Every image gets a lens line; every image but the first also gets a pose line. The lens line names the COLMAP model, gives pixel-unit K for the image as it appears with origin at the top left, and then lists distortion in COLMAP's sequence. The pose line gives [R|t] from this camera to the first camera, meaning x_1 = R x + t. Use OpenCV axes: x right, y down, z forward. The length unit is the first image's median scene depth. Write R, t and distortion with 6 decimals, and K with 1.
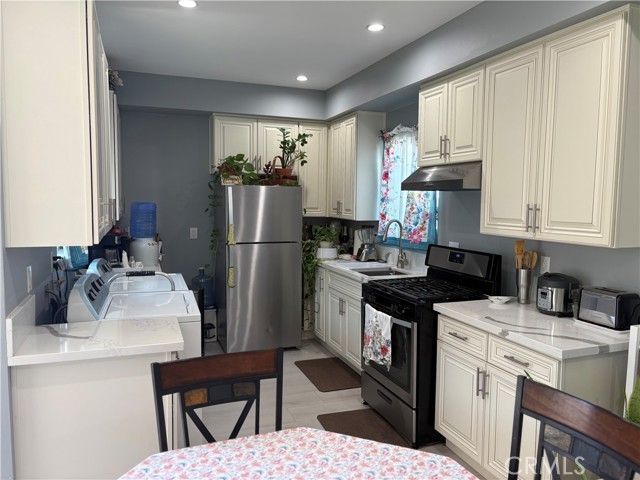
lens RADIAL K [[485.5, 0, 320.0], [0, 485.5, 240.0], [0, 0, 1]] dist [0.049332, -0.049985]
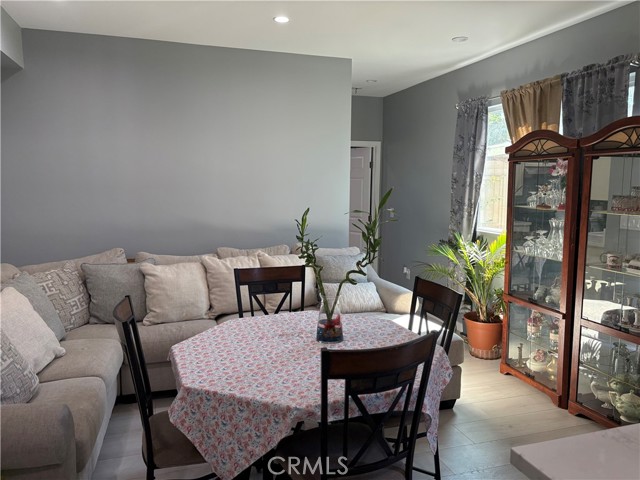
lens RADIAL K [[485.5, 0, 320.0], [0, 485.5, 240.0], [0, 0, 1]] dist [0.049332, -0.049985]
pose [[-0.999006, -0.021420, 0.039093, -0.054123], [-0.013197, 0.979789, 0.199598, -0.076567], [-0.042578, 0.198884, -0.979098, 0.945975]]
